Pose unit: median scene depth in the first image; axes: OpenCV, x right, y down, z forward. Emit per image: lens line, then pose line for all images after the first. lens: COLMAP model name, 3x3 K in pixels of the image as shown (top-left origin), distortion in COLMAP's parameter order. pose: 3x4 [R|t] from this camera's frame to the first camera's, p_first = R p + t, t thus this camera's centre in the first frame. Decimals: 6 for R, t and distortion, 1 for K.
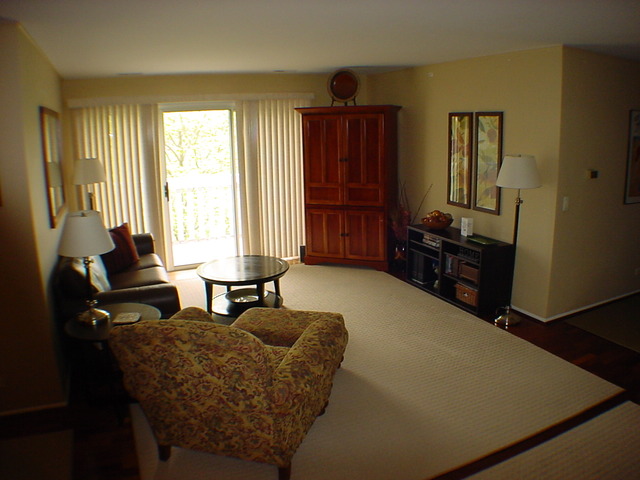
lens RADIAL K [[498.7, 0, 320.0], [0, 498.7, 240.0], [0, 0, 1]] dist [-0.276519, 0.120067]
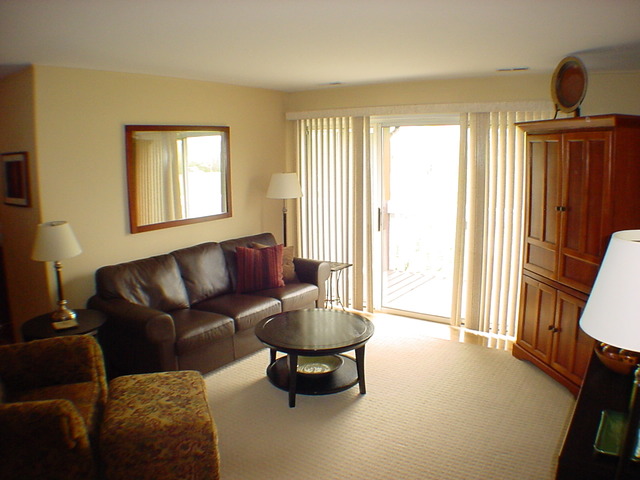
lens RADIAL K [[498.7, 0, 320.0], [0, 498.7, 240.0], [0, 0, 1]] dist [-0.276519, 0.120067]
pose [[0.517519, 0.159470, -0.840681, 0.448399], [-0.191401, 0.979160, 0.067912, -0.125377], [0.833990, 0.125761, 0.537256, 0.536429]]
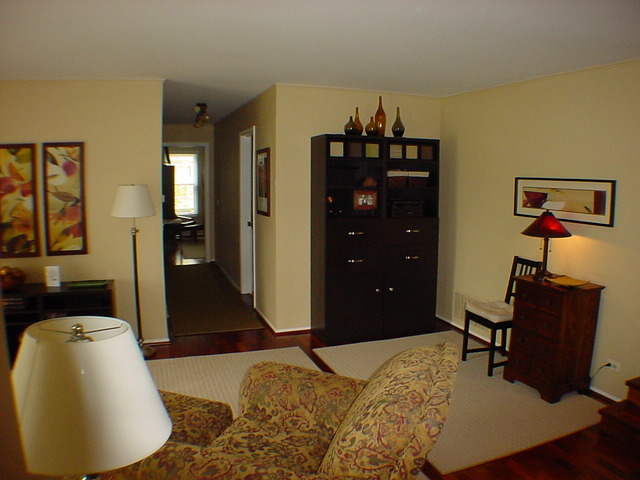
lens RADIAL K [[498.7, 0, 320.0], [0, 498.7, 240.0], [0, 0, 1]] dist [-0.276519, 0.120067]
pose [[0.071164, -0.114378, 0.990885, -0.455636], [0.215743, 0.971654, 0.096664, -0.063558], [-0.973854, 0.206897, 0.093823, 0.444705]]
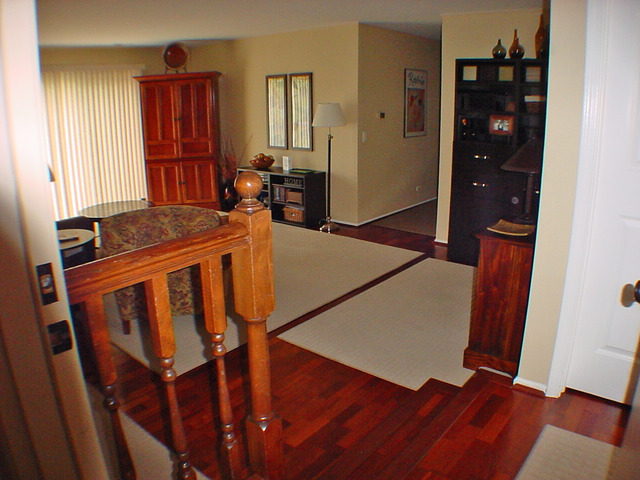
lens RADIAL K [[498.7, 0, 320.0], [0, 498.7, 240.0], [0, 0, 1]] dist [-0.276519, 0.120067]
pose [[0.897245, -0.116015, 0.426018, -0.198670], [0.094989, 0.992989, 0.070358, 0.089812], [-0.431193, -0.022661, 0.901975, -0.214586]]
